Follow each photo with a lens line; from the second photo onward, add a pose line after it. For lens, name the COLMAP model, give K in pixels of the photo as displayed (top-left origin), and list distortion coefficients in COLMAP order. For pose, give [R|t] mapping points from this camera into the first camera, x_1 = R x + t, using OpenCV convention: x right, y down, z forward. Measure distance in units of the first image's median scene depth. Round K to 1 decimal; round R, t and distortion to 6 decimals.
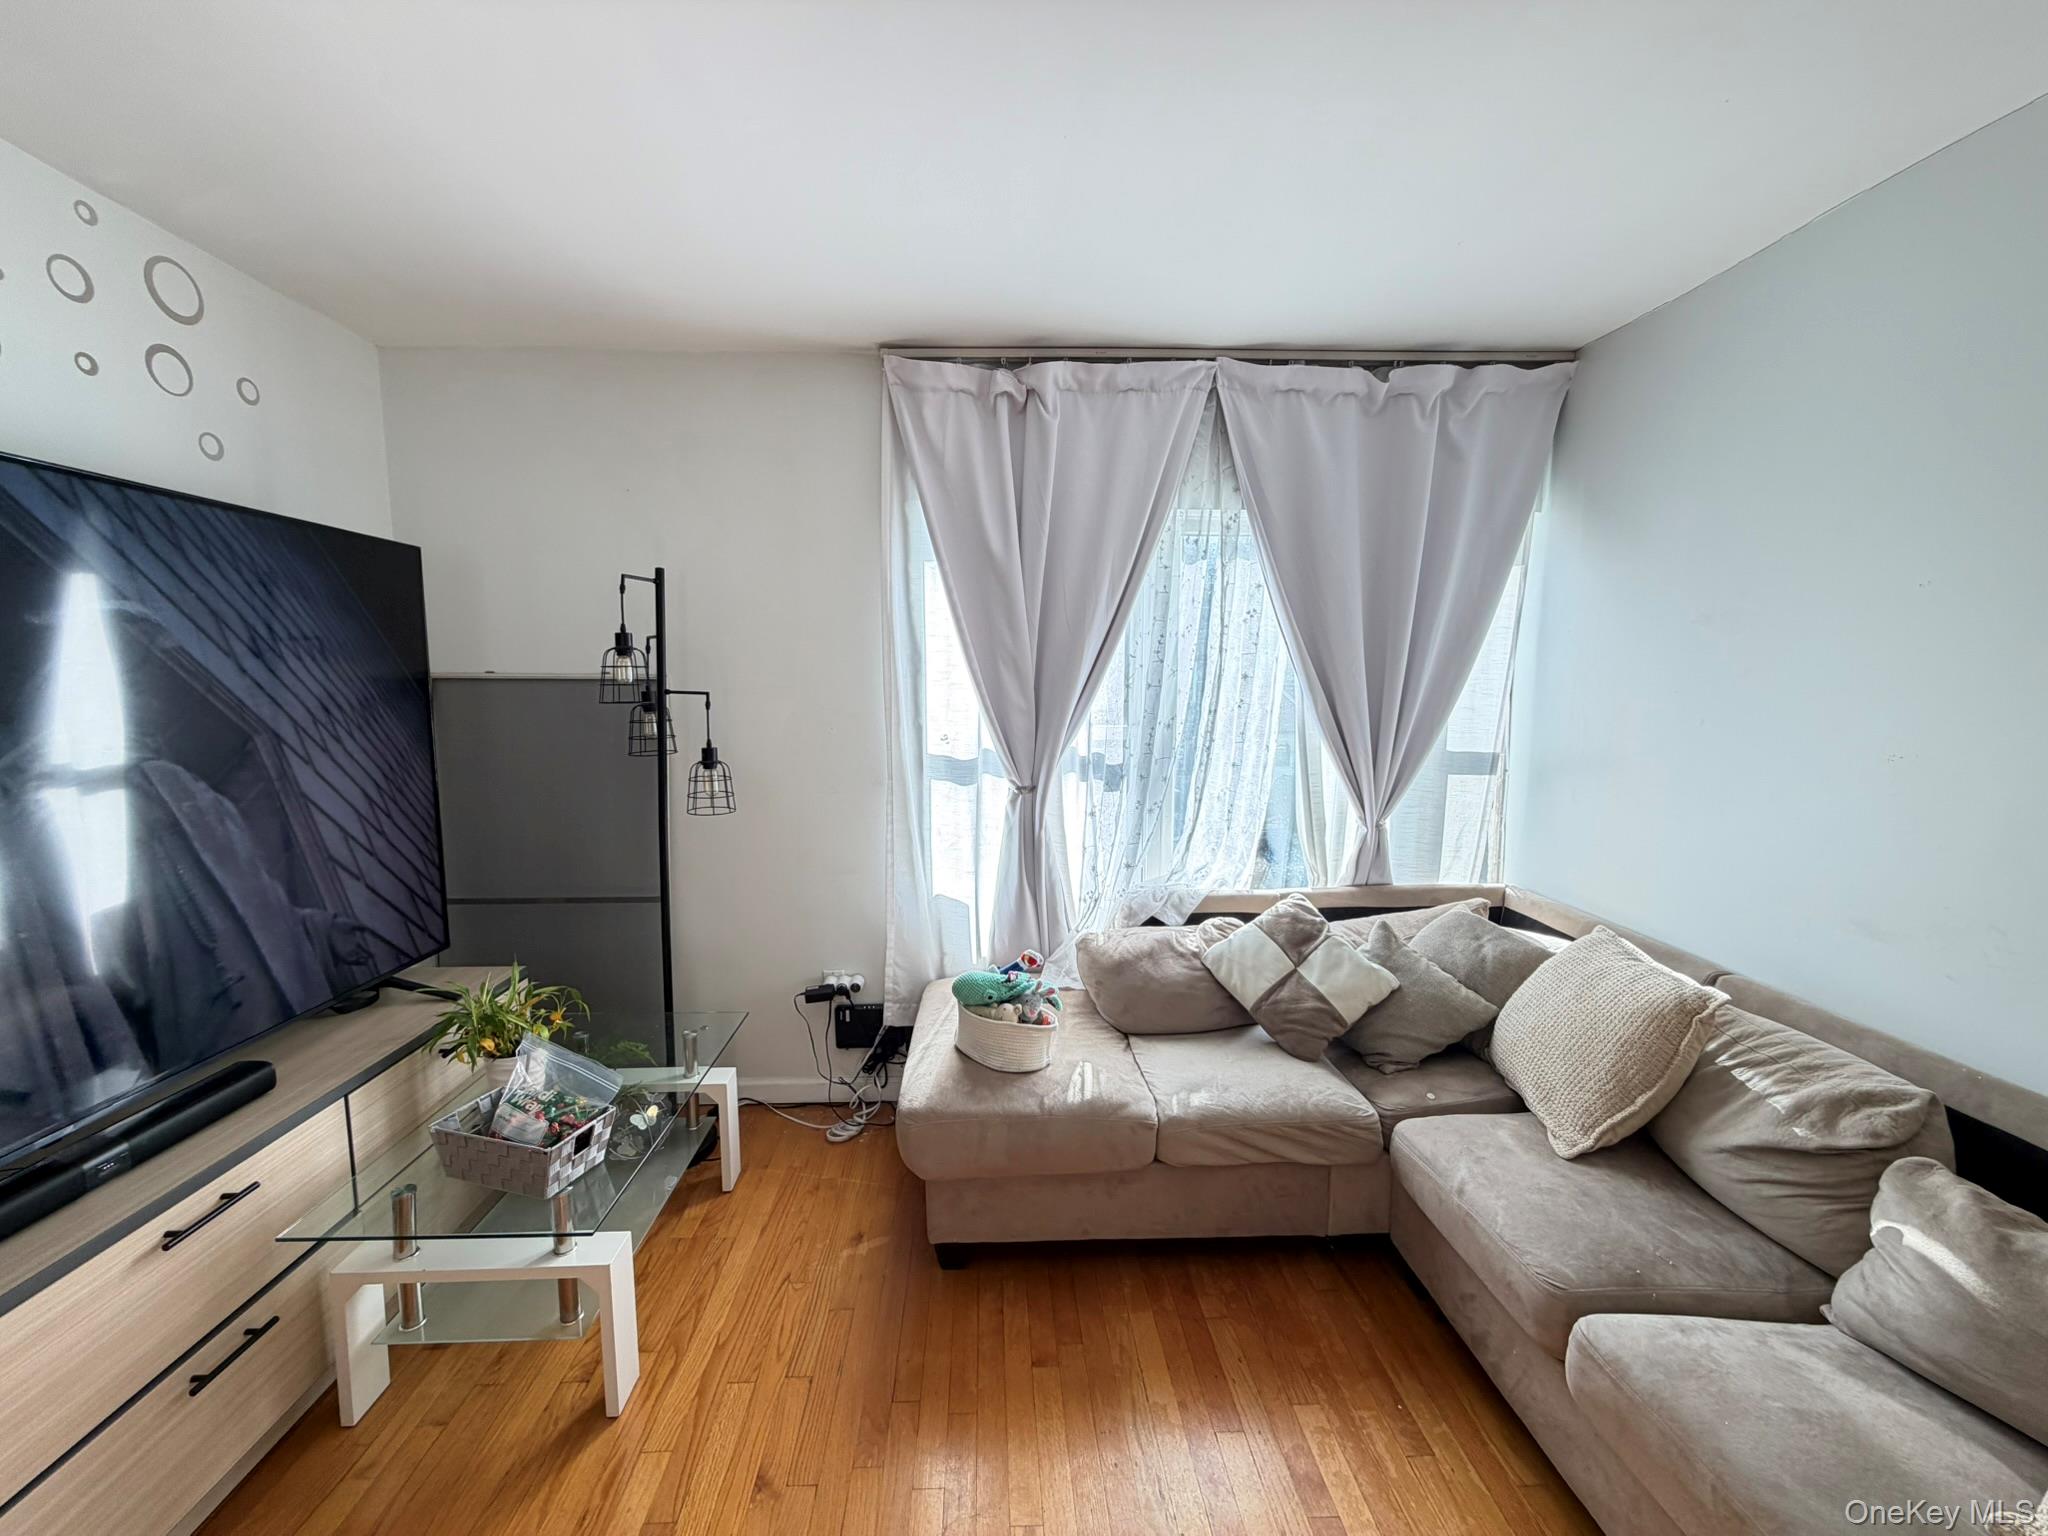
lens RADIAL K [[824.6, 0, 1029.2], [0, 824.6, 770.3], [0, 0, 1]] dist [0.002158, -0.000536]
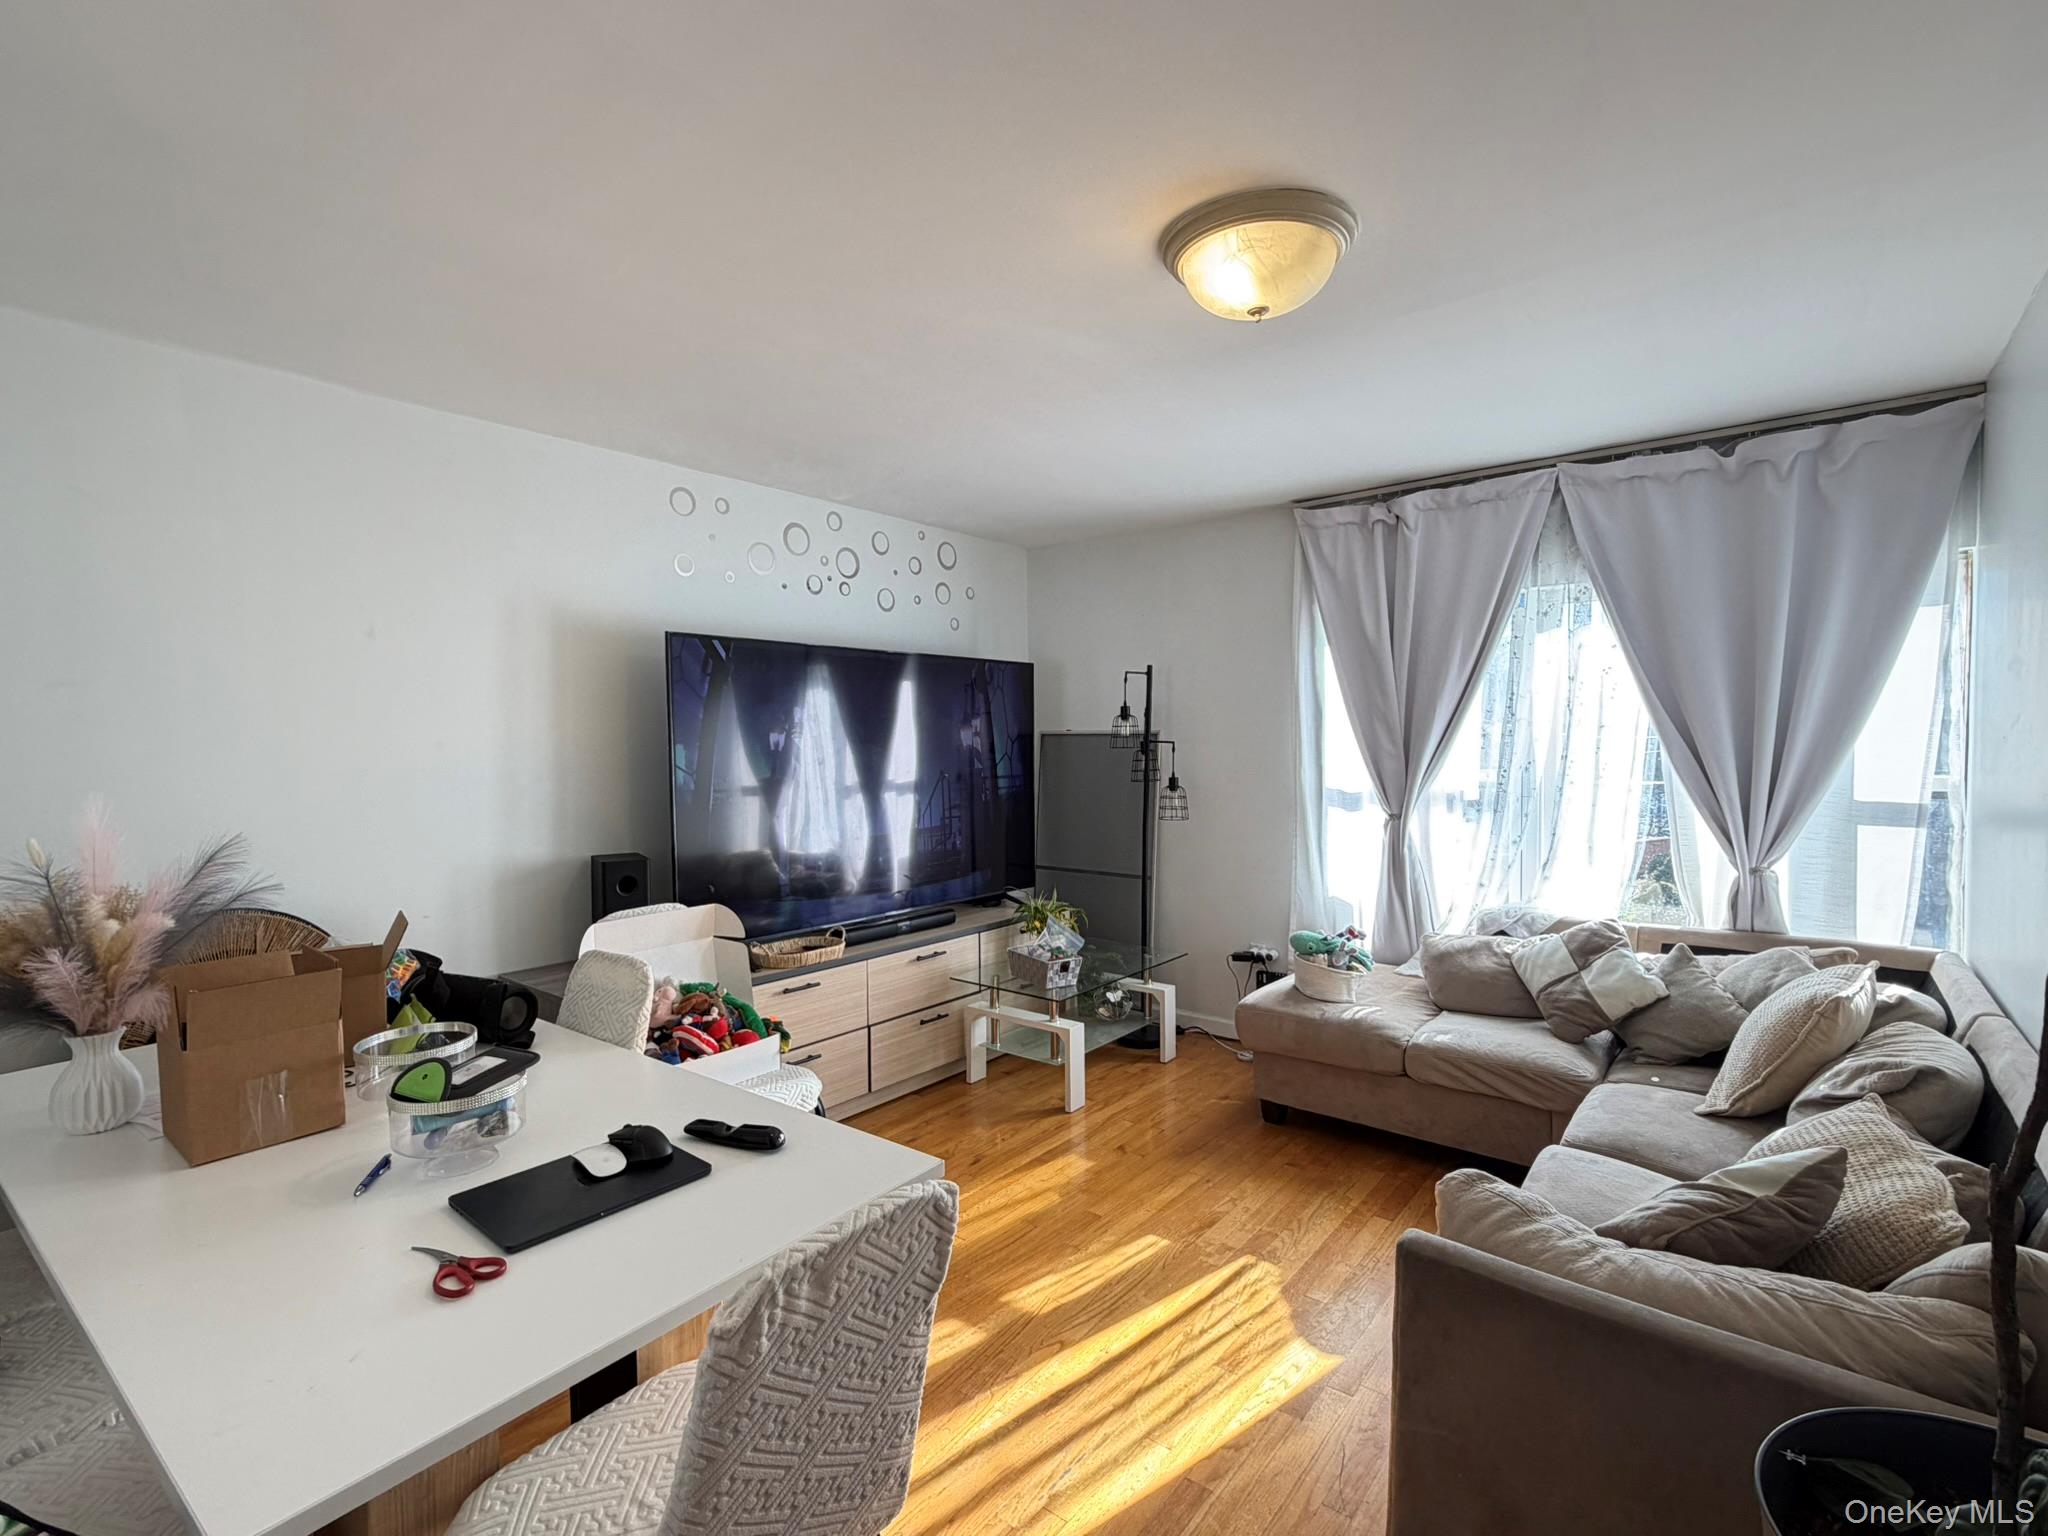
lens RADIAL K [[961.5, 0, 1030.1], [0, 961.5, 770.5], [0, 0, 1]] dist [-0.000722, -0.000244]
pose [[0.762780, 0.015685, -0.646467, 0.574569], [-0.061270, 0.996961, -0.048106, 0.063370], [0.643748, 0.076303, 0.761424, -0.549986]]
